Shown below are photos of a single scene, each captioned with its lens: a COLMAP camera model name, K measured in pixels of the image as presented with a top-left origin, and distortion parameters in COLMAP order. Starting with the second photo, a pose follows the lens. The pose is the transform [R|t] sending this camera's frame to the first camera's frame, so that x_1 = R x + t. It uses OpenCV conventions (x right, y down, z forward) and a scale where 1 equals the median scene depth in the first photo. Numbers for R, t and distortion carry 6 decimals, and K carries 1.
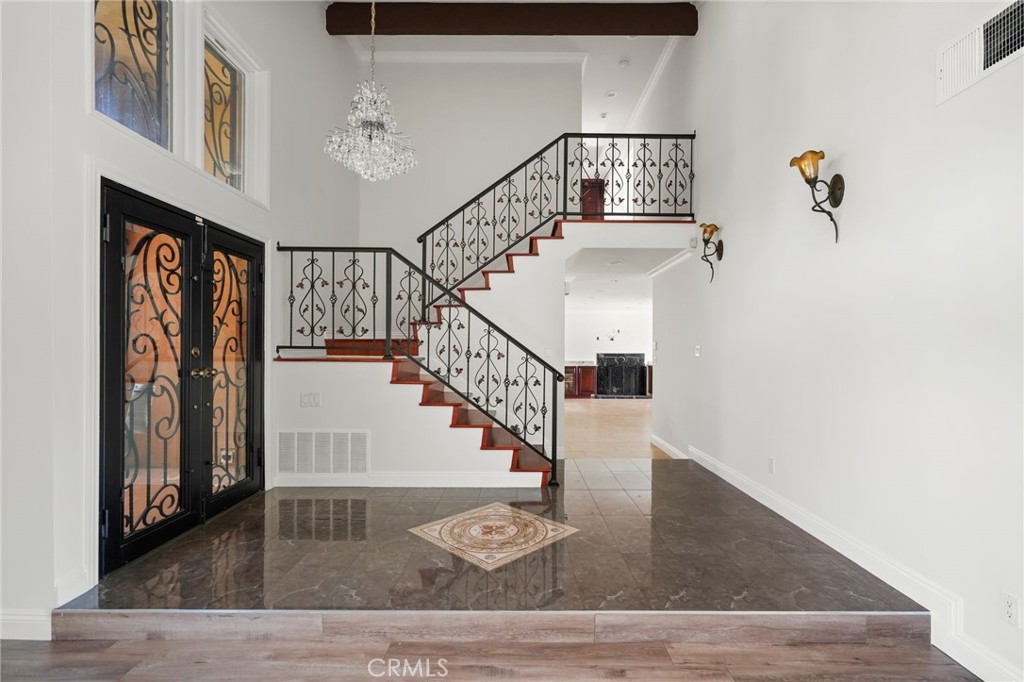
lens RADIAL K [[469.0, 0, 517.8], [0, 469.0, 348.6], [0, 0, 1]] dist [-0.003069, 0.000213]
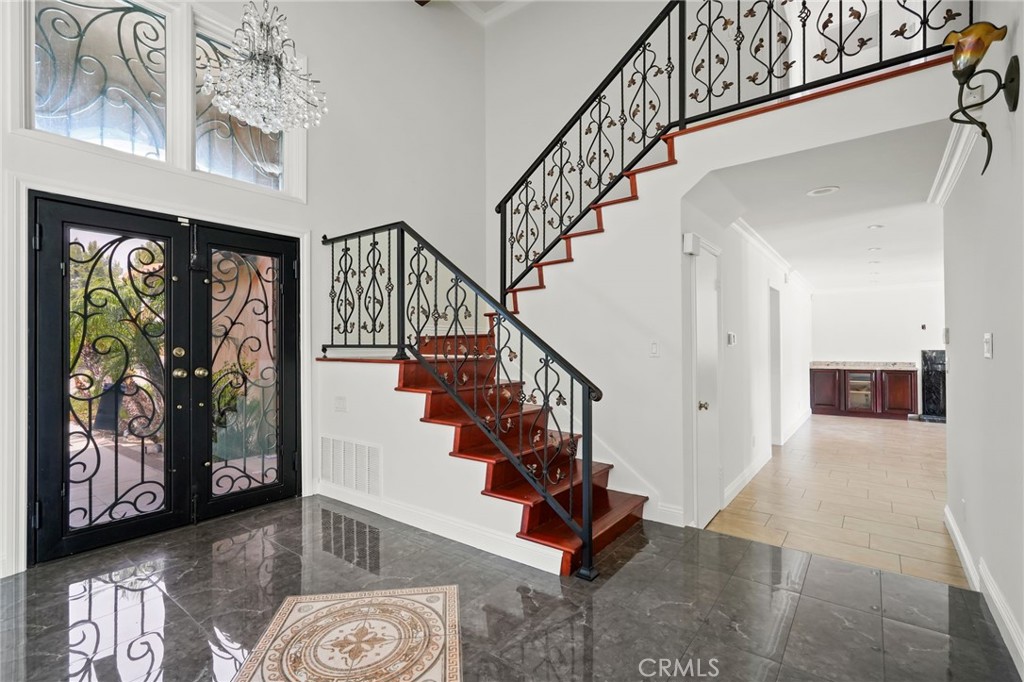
lens RADIAL K [[468.3, 0, 510.2], [0, 468.3, 342.6], [0, 0, 1]] dist [-0.002616, 0.000002]
pose [[0.790219, -0.014488, -0.612654, 0.364994], [0.009866, 0.999892, -0.010919, 0.003677], [0.612746, 0.002584, 0.790276, 0.480756]]
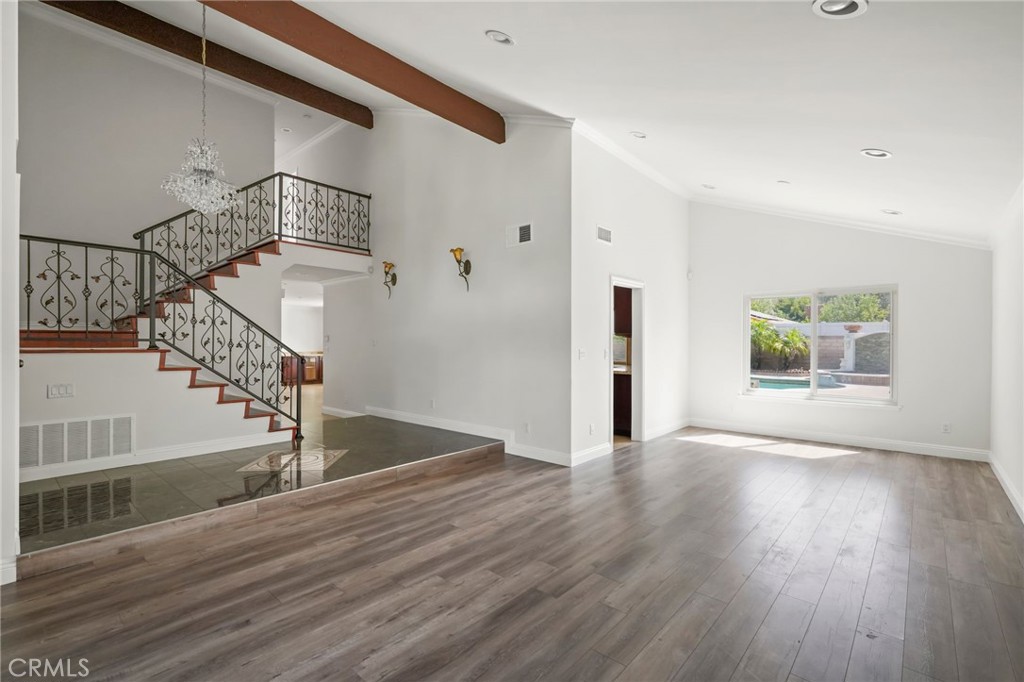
lens RADIAL K [[463.8, 0, 512.0], [0, 463.8, 341.0], [0, 0, 1]] dist [-0.004002, -0.000245]
pose [[0.660370, -0.000414, 0.750940, -0.539969], [-0.000137, 1.000000, 0.000671, 0.000708], [-0.750940, -0.000546, 0.660370, -0.387130]]
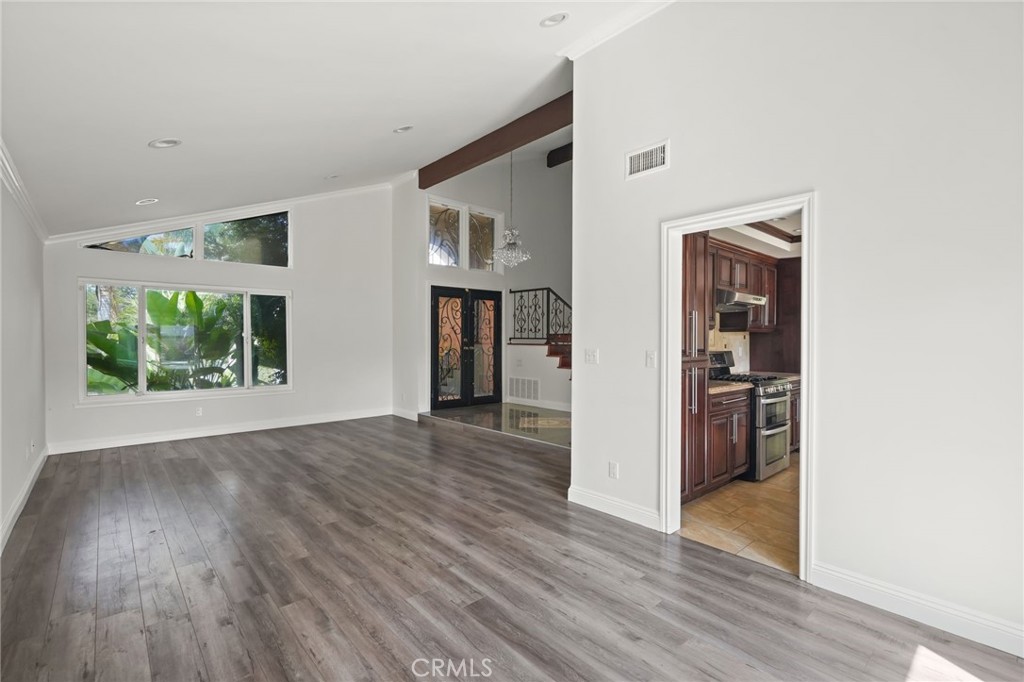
lens RADIAL K [[463.8, 0, 512.0], [0, 463.8, 341.0], [0, 0, 1]] dist [-0.004002, -0.000245]
pose [[0.668737, 0.000170, -0.743499, 1.073798], [0.001538, 0.999998, 0.001612, 0.006532], [0.743497, -0.002221, 0.668735, -0.416699]]
